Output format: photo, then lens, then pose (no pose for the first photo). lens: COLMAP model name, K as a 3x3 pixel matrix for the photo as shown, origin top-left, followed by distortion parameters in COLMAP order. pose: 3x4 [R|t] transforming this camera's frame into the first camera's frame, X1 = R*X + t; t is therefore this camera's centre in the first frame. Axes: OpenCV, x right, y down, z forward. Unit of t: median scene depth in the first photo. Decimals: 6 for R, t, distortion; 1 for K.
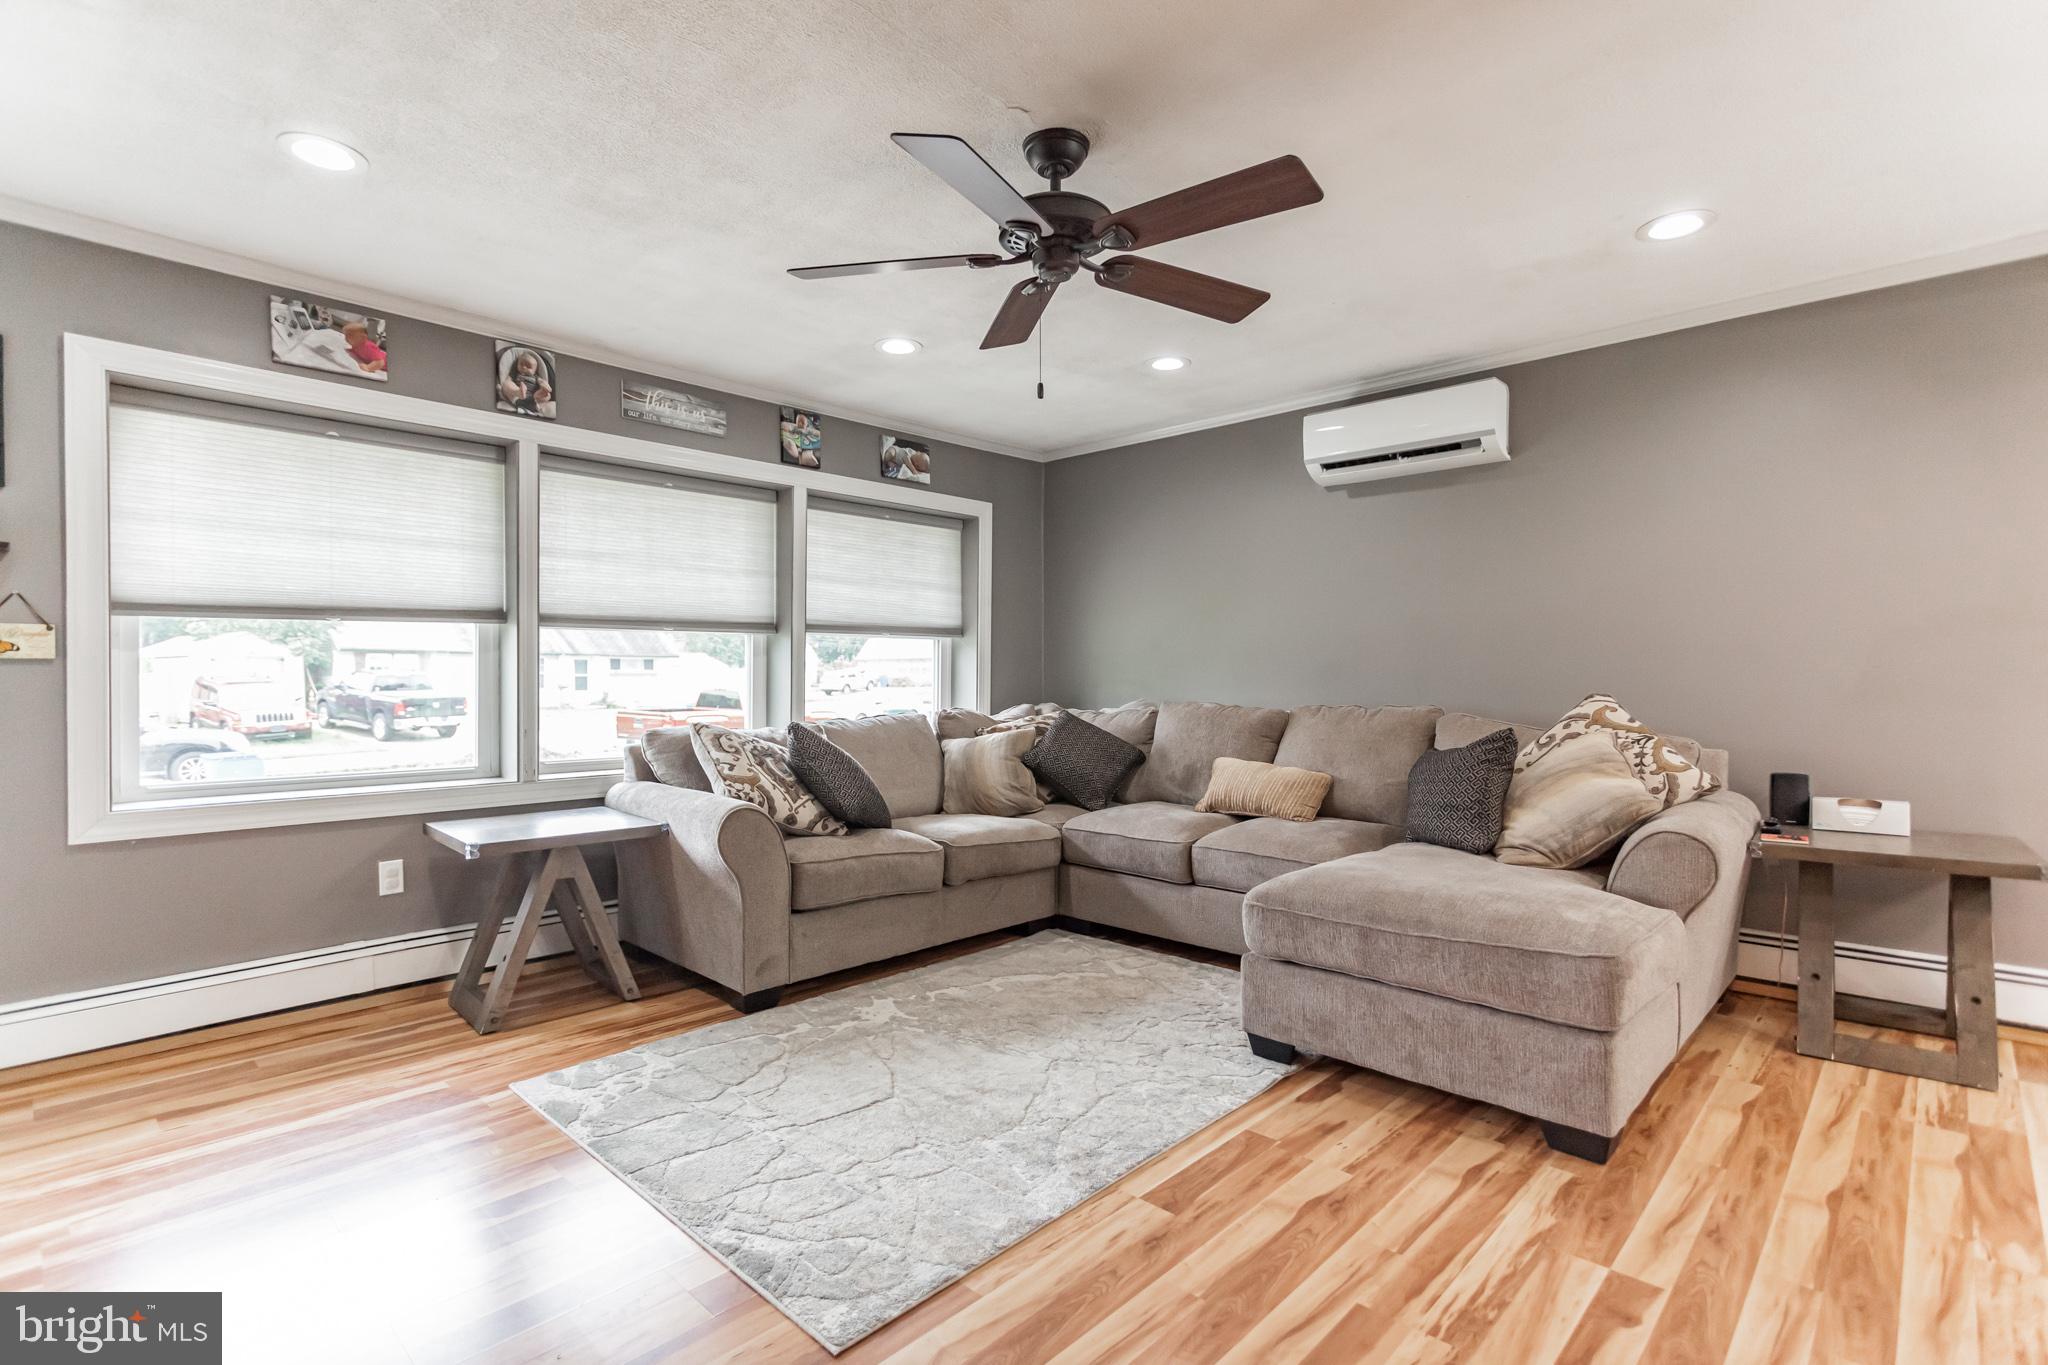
lens RADIAL K [[977.8, 0, 1011.9], [0, 977.8, 681.0], [0, 0, 1]] dist [-0.003754, 0.000079]
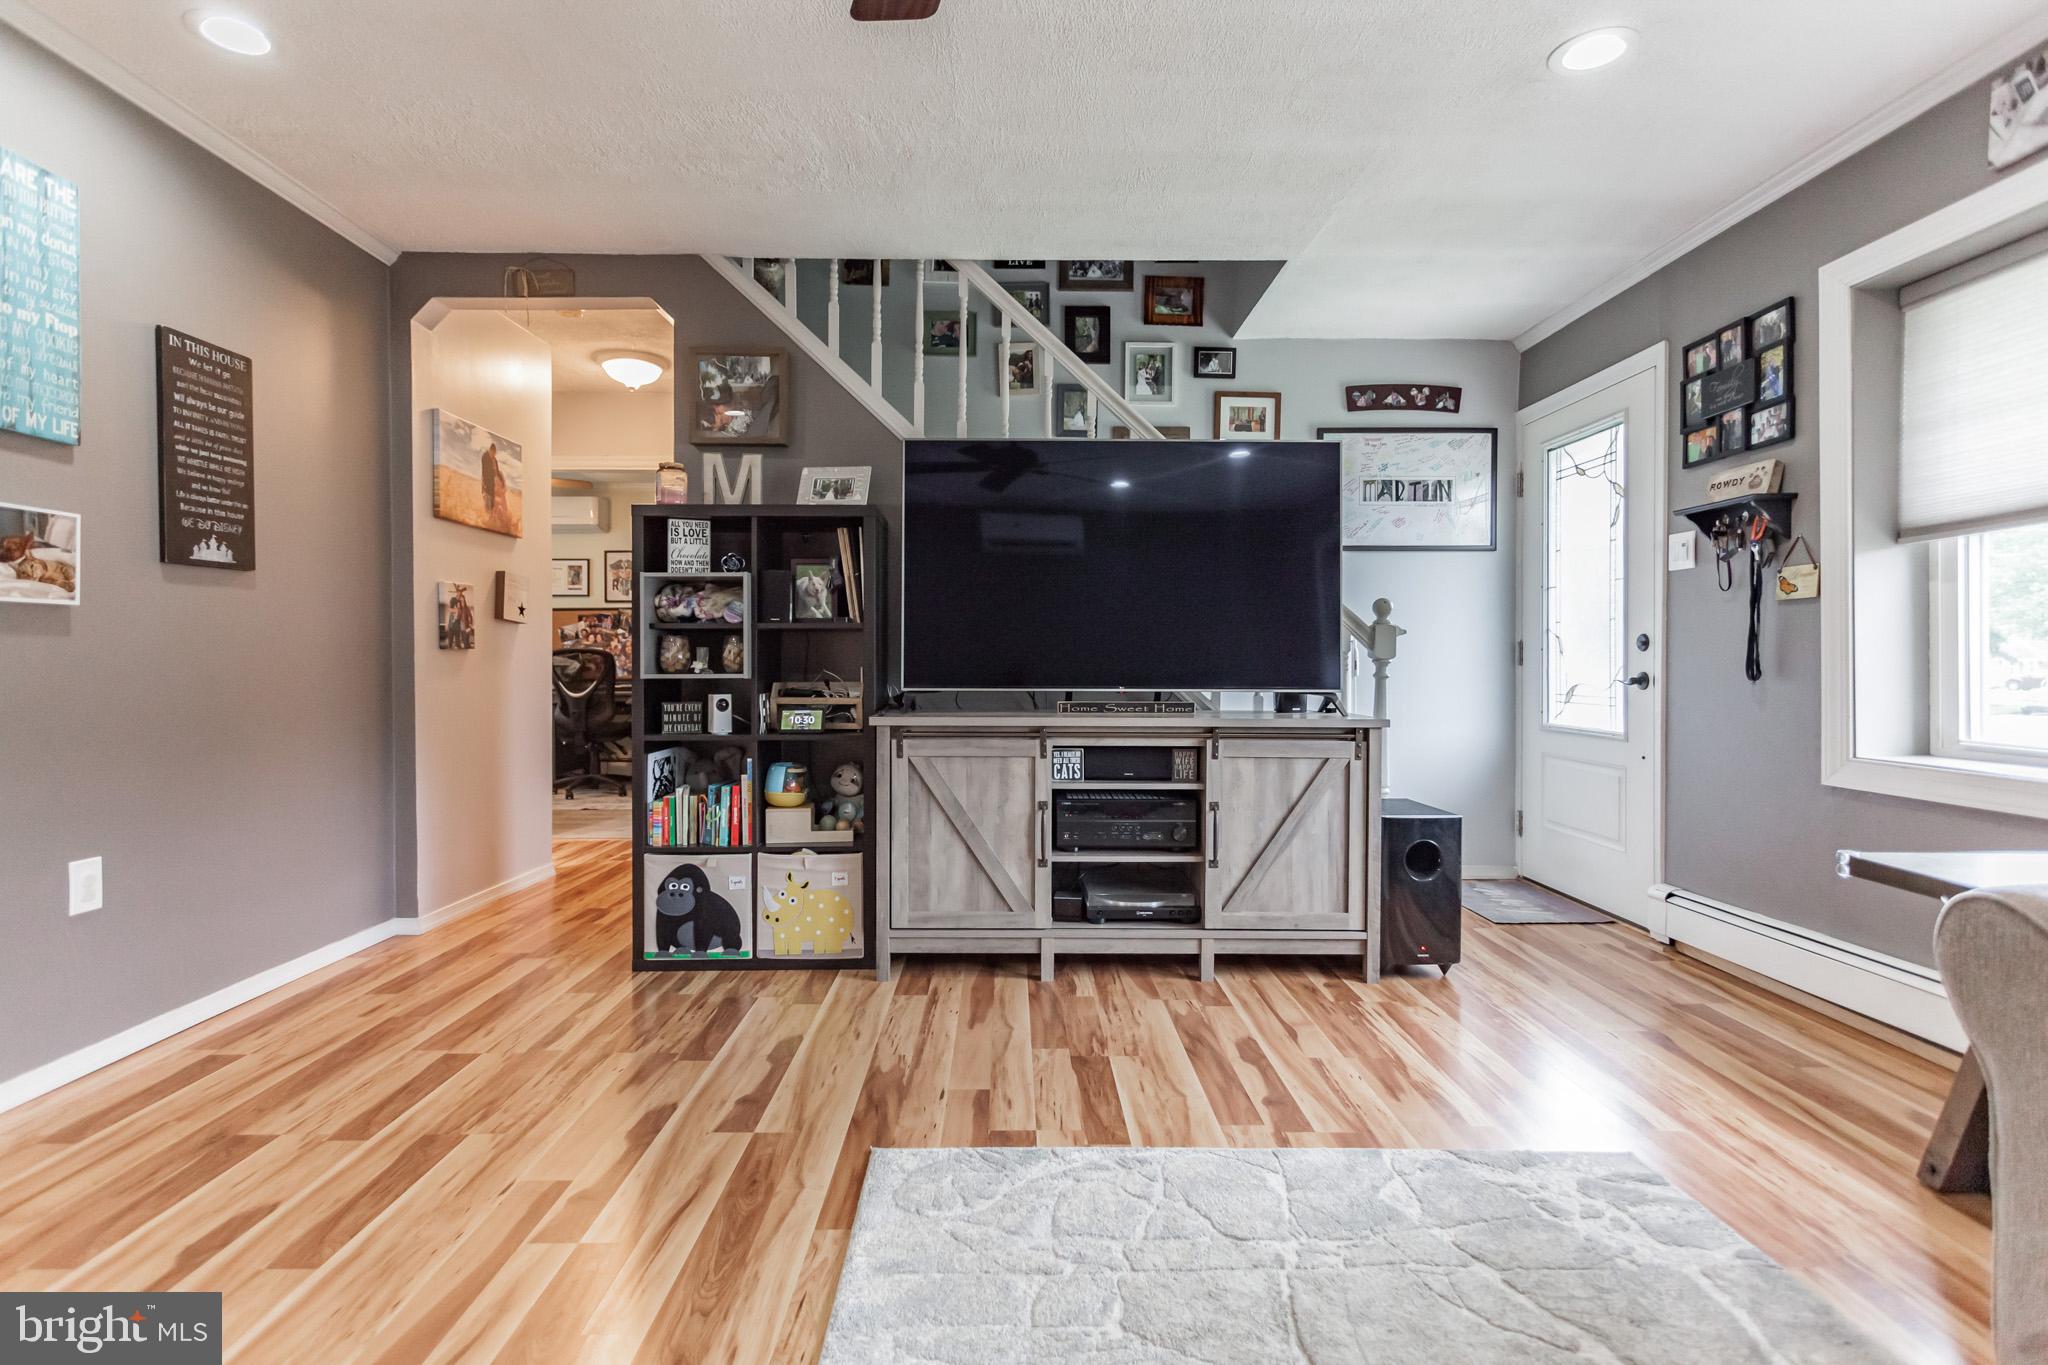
lens RADIAL K [[977.8, 0, 1018.5], [0, 977.8, 677.6], [0, 0, 1]] dist [-0.003754, 0.000079]
pose [[-0.709697, 0.017253, -0.704295, 0.273856], [0.002236, 0.999750, 0.022238, 0.030621], [0.704503, 0.014208, -0.709559, 0.992501]]
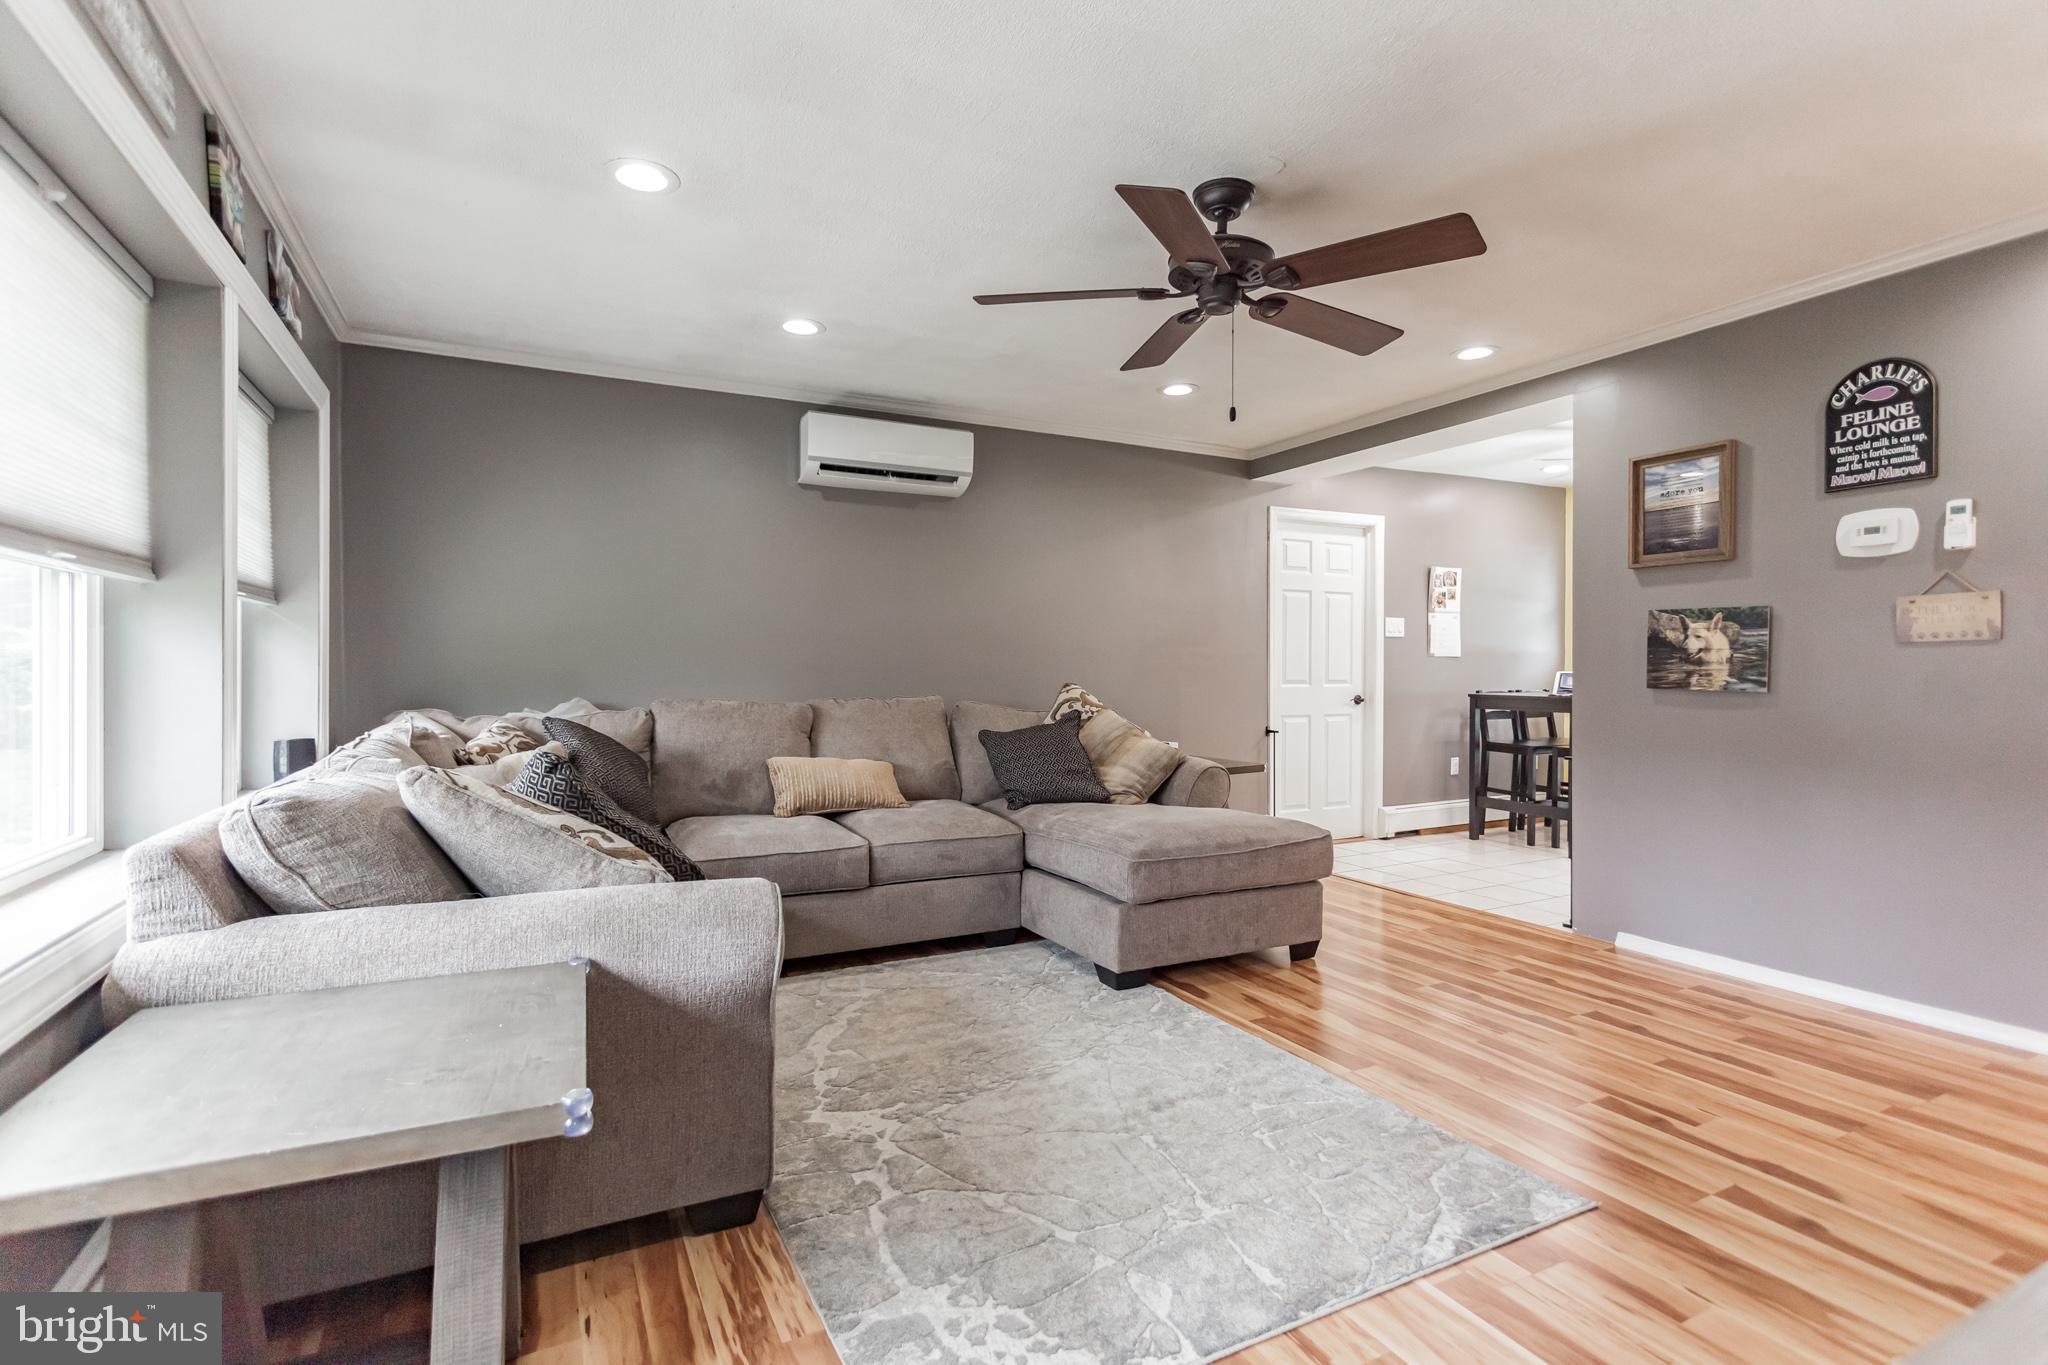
lens RADIAL K [[977.8, 0, 1026.8], [0, 977.8, 679.6], [0, 0, 1]] dist [-0.003754, 0.000079]
pose [[0.310657, -0.010426, 0.950465, -0.808660], [0.000903, 0.999943, 0.010673, -0.008110], [-0.950522, -0.002457, 0.310648, 0.651650]]
